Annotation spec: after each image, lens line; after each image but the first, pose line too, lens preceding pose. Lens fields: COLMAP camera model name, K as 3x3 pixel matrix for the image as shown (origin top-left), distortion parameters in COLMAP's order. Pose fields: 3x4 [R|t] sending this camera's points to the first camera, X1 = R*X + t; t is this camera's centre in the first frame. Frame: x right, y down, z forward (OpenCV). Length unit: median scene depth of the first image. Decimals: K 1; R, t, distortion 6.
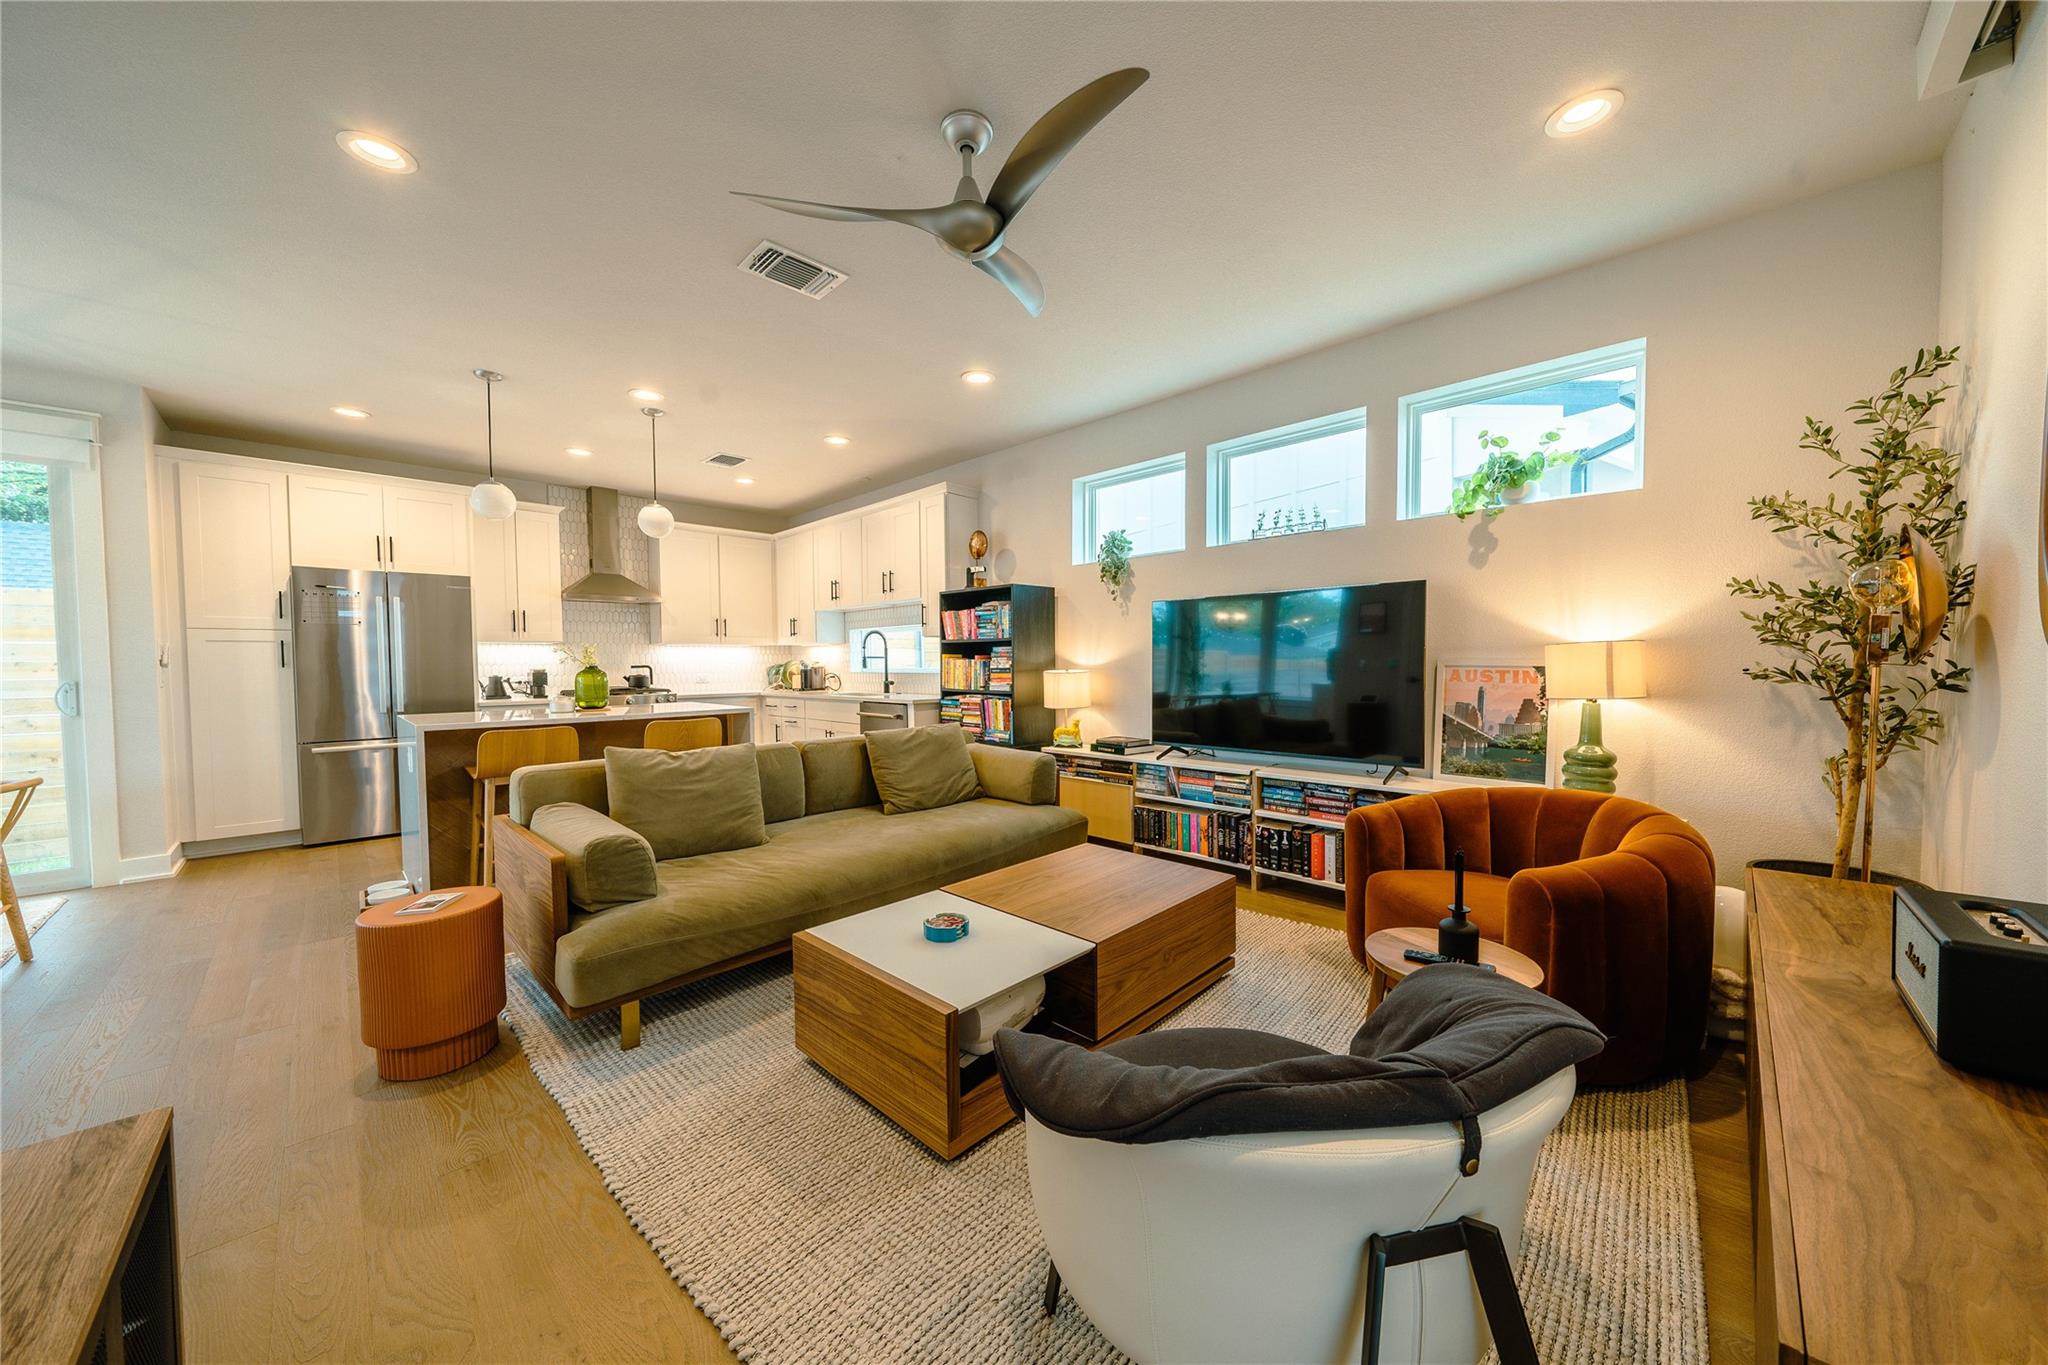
lens RADIAL K [[696.6, 0, 1025.9], [0, 696.6, 682.7], [0, 0, 1]] dist [0.001966, 0.000199]
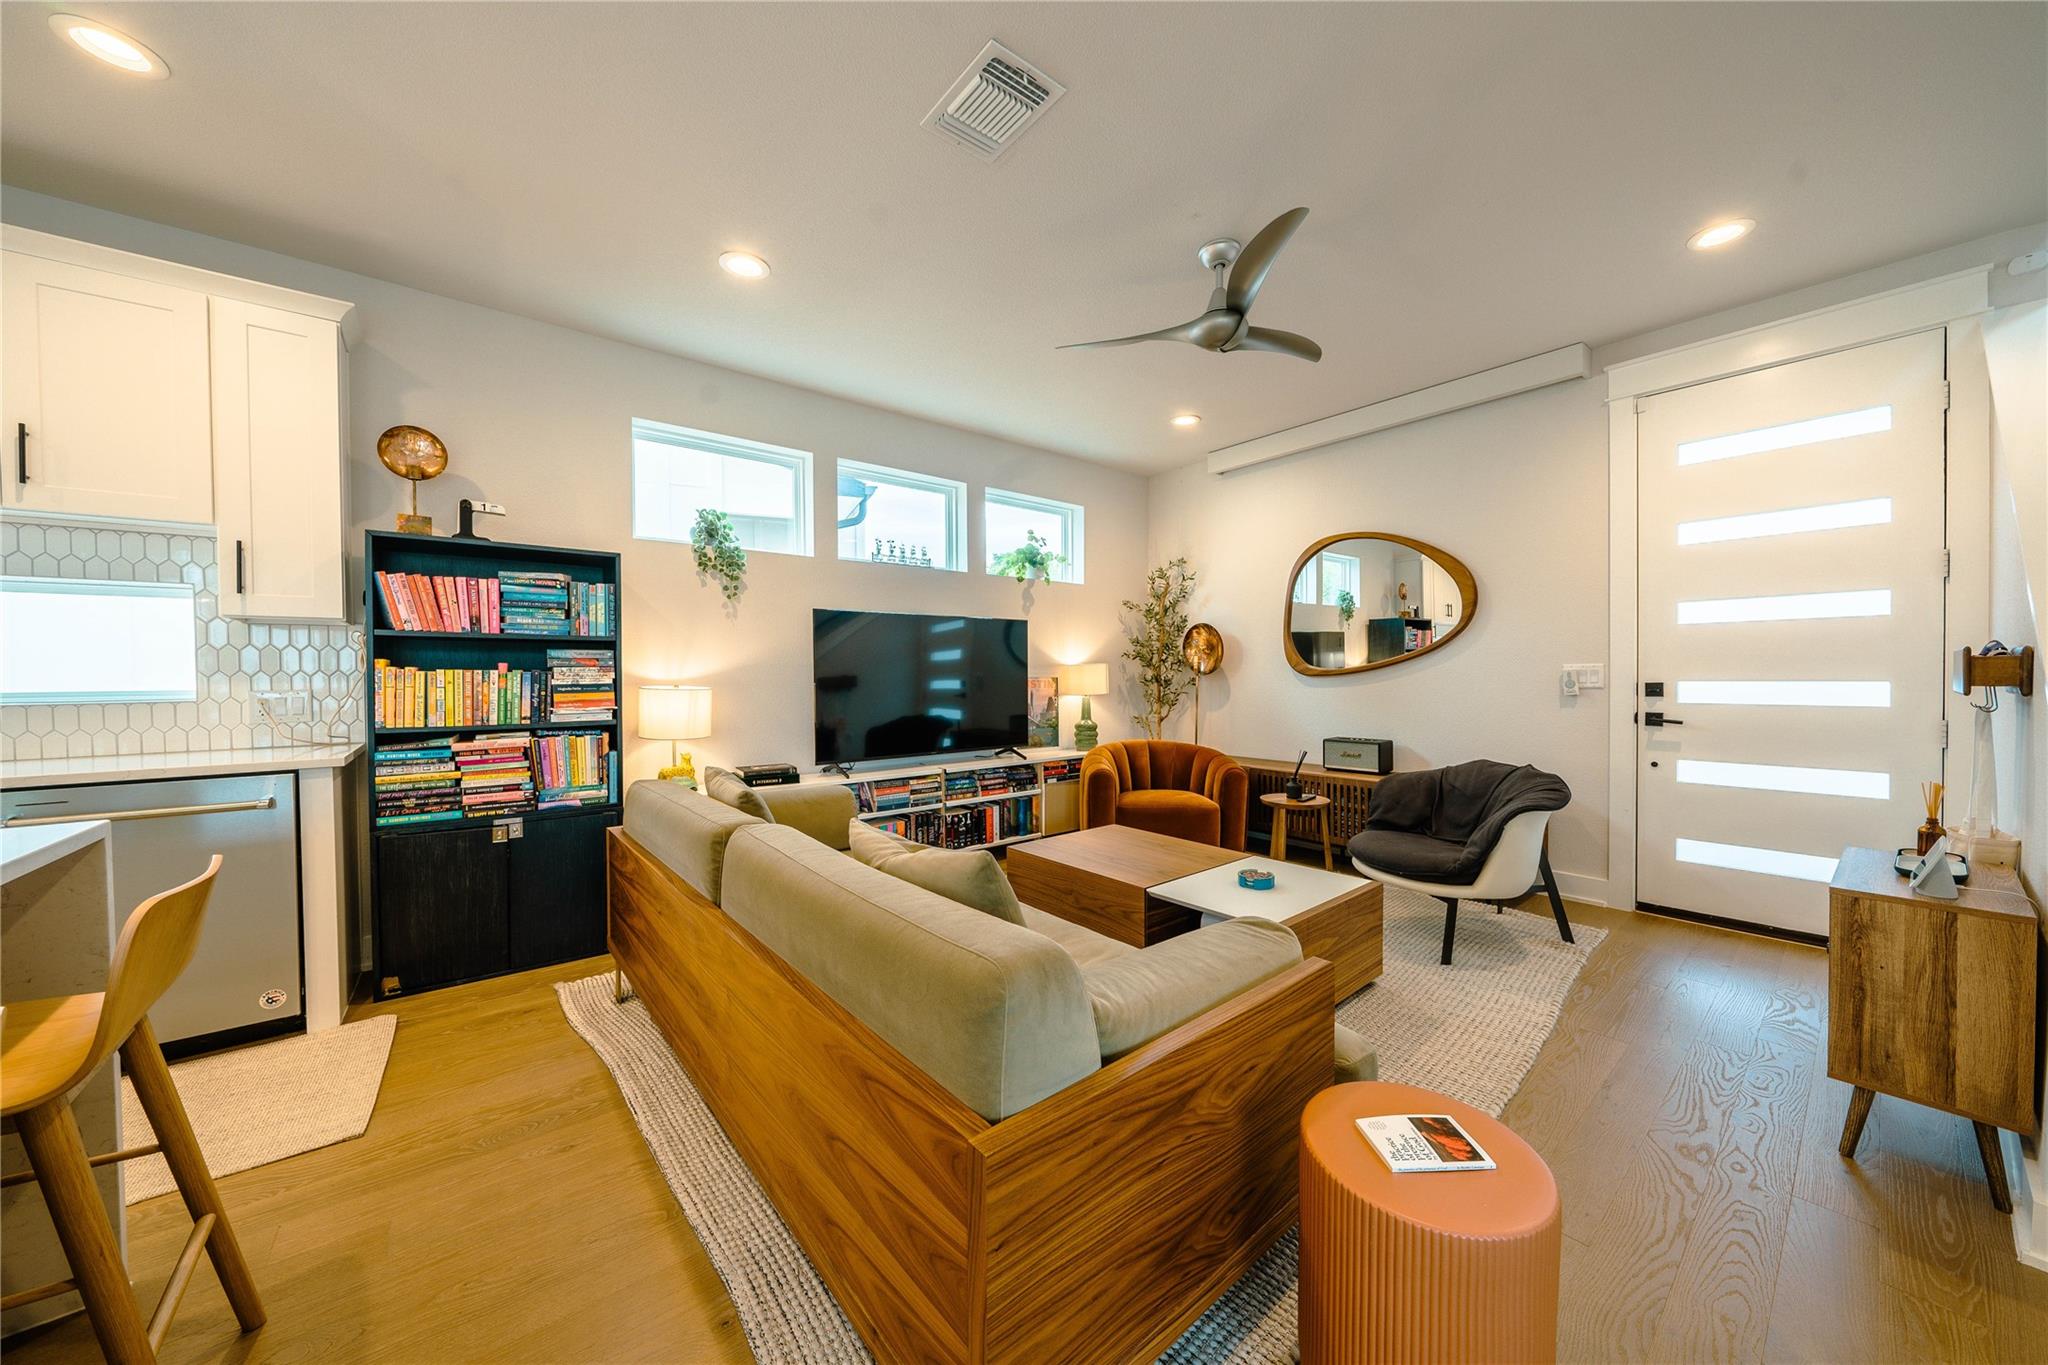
lens RADIAL K [[696.6, 0, 1032.5], [0, 696.6, 690.3], [0, 0, 1]] dist [0.001966, 0.000199]
pose [[0.125160, -0.014404, 0.992032, -0.794453], [0.038147, 0.999225, 0.009695, -0.008863], [-0.991403, 0.036630, 0.125612, 0.701098]]
